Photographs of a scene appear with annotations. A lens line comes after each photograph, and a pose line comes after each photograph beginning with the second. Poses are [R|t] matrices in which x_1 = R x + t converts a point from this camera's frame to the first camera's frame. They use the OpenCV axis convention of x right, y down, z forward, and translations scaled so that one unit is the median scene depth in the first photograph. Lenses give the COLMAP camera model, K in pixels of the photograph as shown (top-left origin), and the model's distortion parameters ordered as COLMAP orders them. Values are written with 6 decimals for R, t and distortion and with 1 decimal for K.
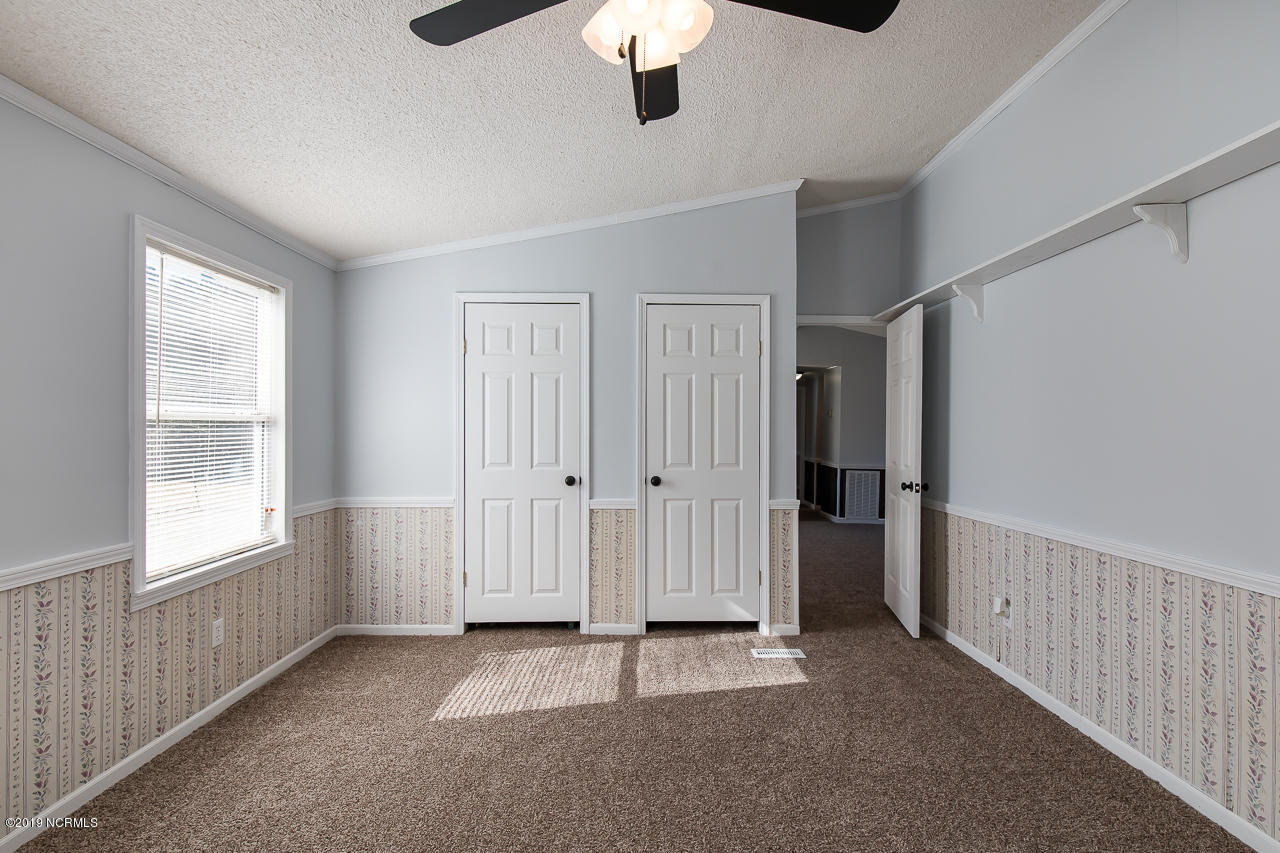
lens RADIAL K [[579.2, 0, 644.2], [0, 579.2, 432.0], [0, 0, 1]] dist [0.000506, -0.000791]
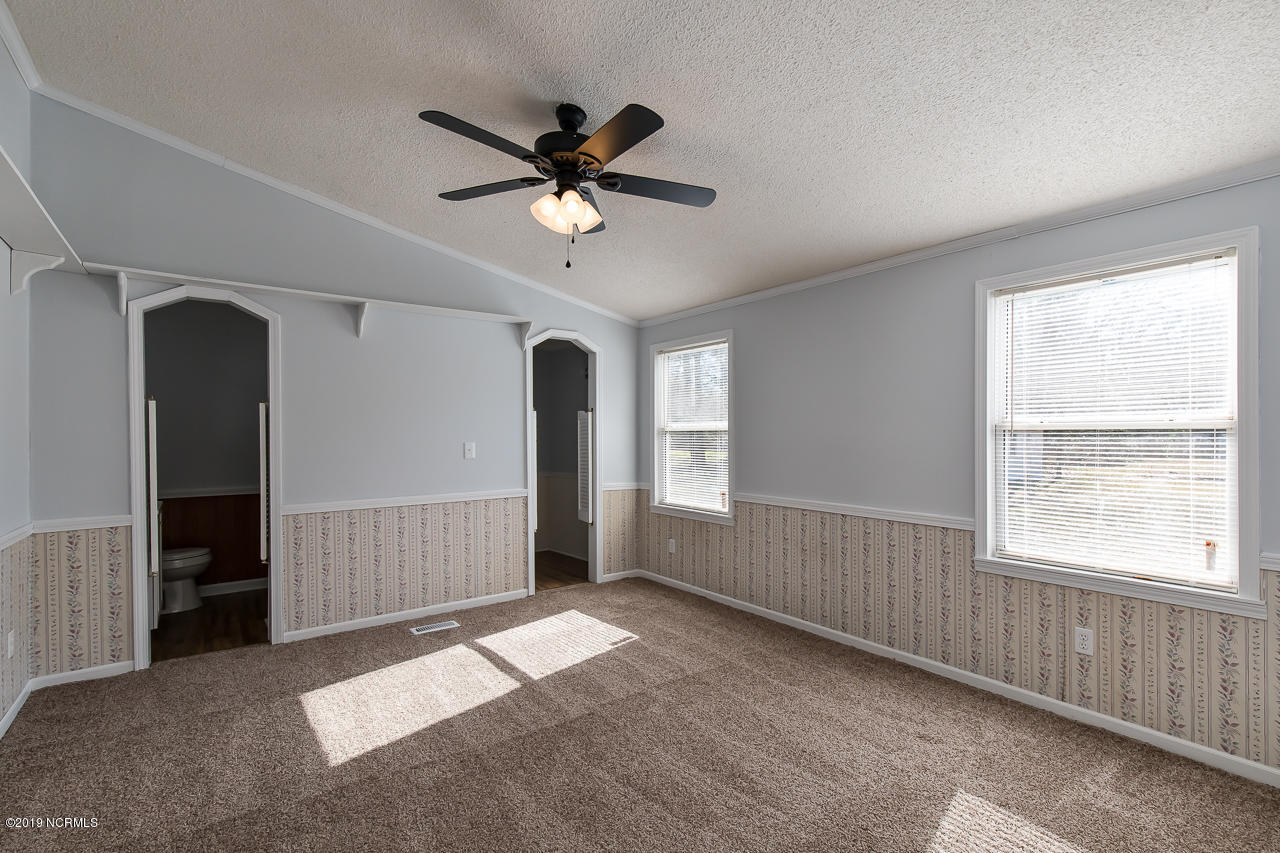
lens RADIAL K [[592.6, 0, 664.2], [0, 592.6, 437.1], [0, 0, 1]] dist [0.004267, -0.006924]
pose [[-0.794789, 0.006493, -0.606851, 0.499747], [0.000260, 0.999946, 0.010358, -0.018847], [0.606886, 0.008074, -0.794748, 1.487029]]
